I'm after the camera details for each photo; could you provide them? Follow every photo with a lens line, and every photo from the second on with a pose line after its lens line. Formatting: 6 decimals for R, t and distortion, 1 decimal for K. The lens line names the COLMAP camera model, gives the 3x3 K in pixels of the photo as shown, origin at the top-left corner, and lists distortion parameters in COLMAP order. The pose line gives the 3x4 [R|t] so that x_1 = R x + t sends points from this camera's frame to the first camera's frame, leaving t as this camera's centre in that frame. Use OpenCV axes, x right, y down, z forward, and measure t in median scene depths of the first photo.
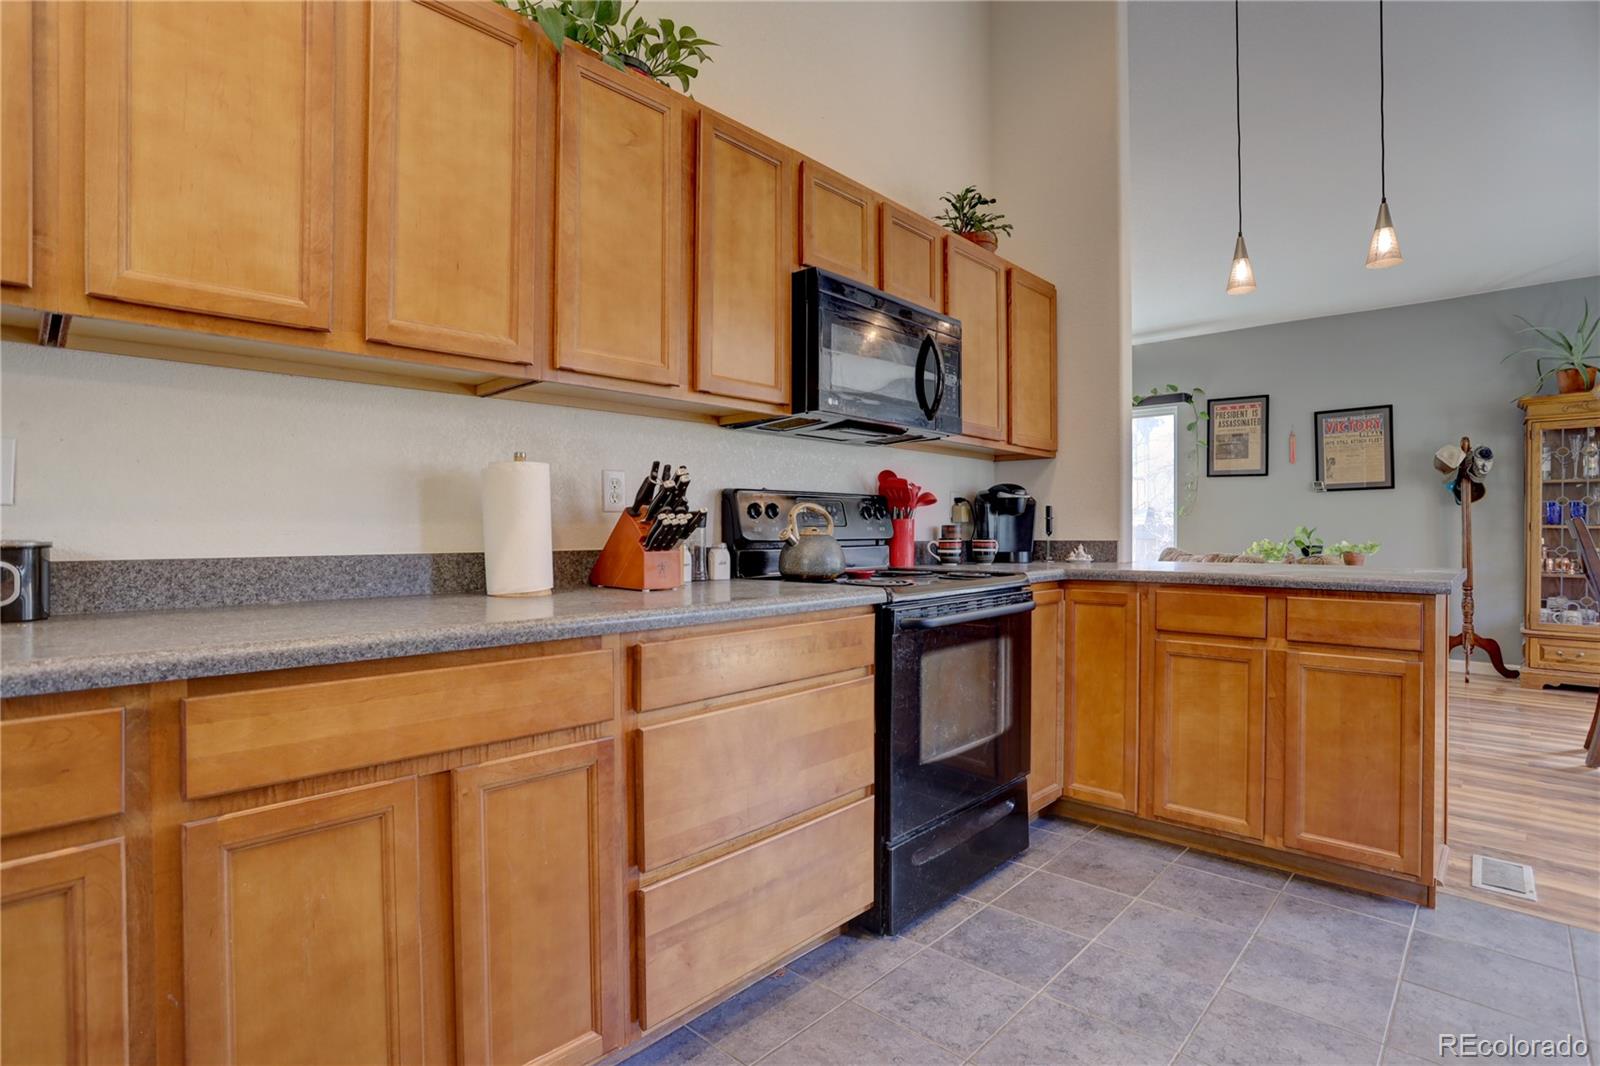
lens RADIAL K [[781.8, 0, 803.7], [0, 781.8, 525.3], [0, 0, 1]] dist [-0.059774, 0.025389]
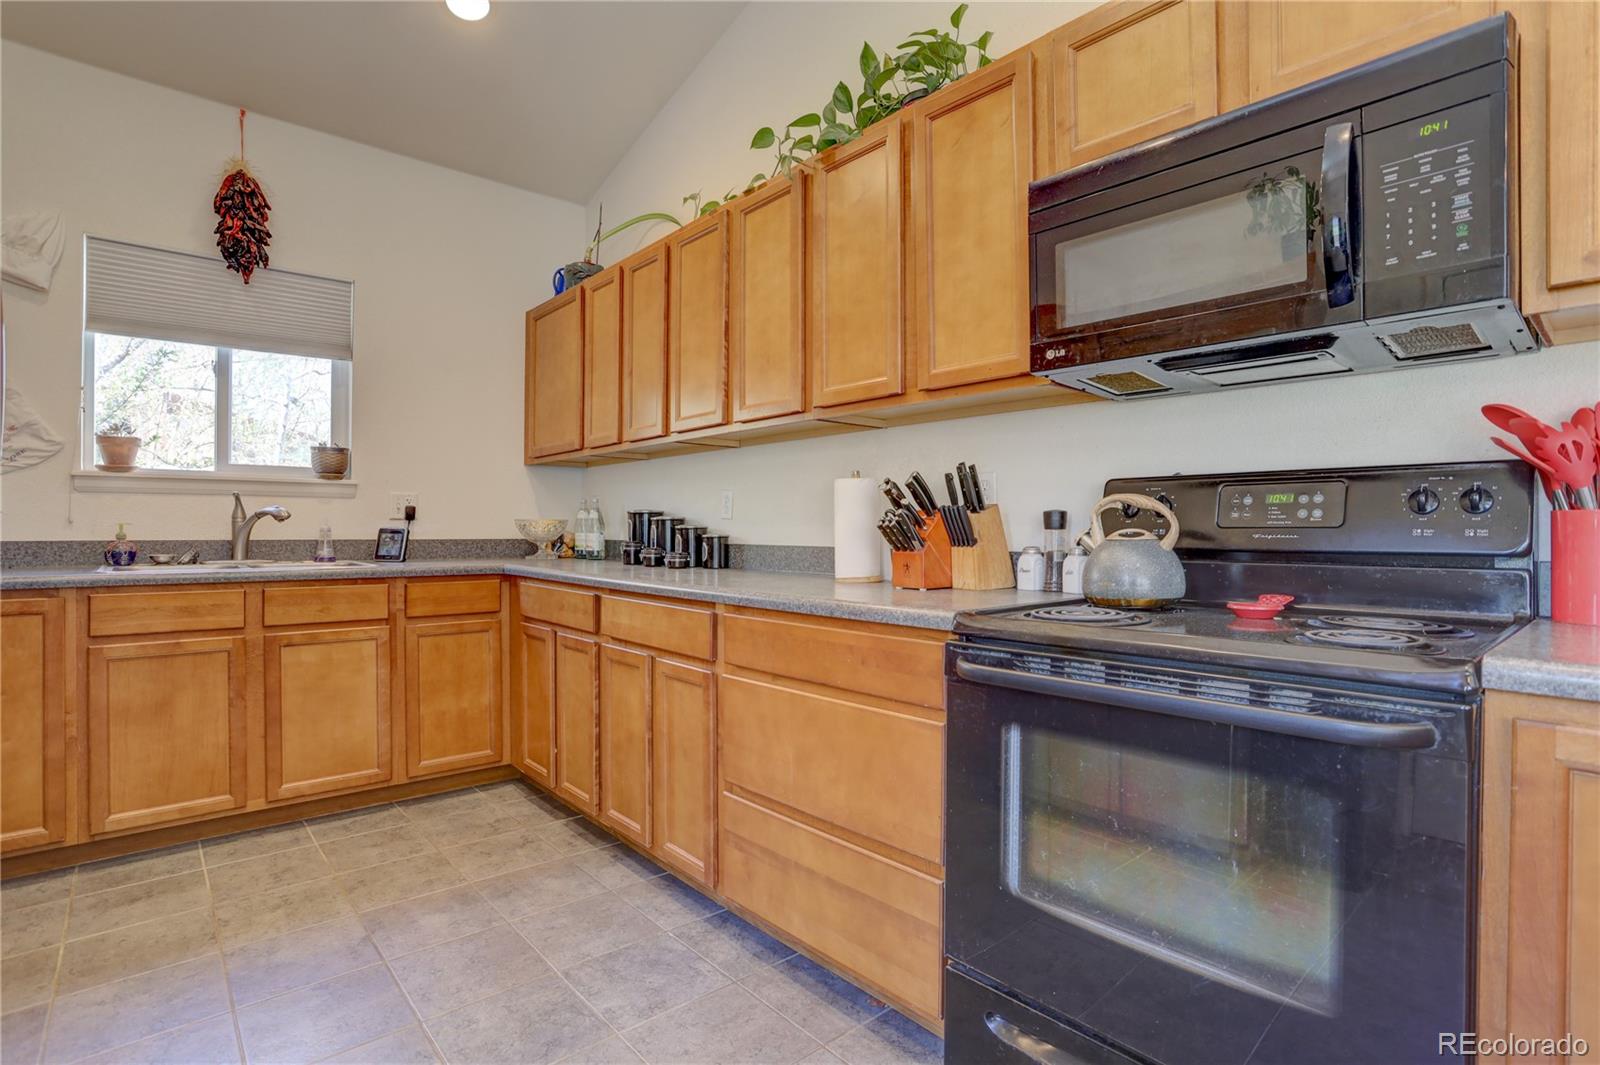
lens RADIAL K [[781.8, 0, 803.7], [0, 781.8, 524.8], [0, 0, 1]] dist [-0.059774, 0.025389]
pose [[-0.092782, -0.003164, -0.995681, 0.622016], [0.003229, 0.999989, -0.003478, -0.000303], [0.995681, -0.003538, -0.092771, 0.678744]]
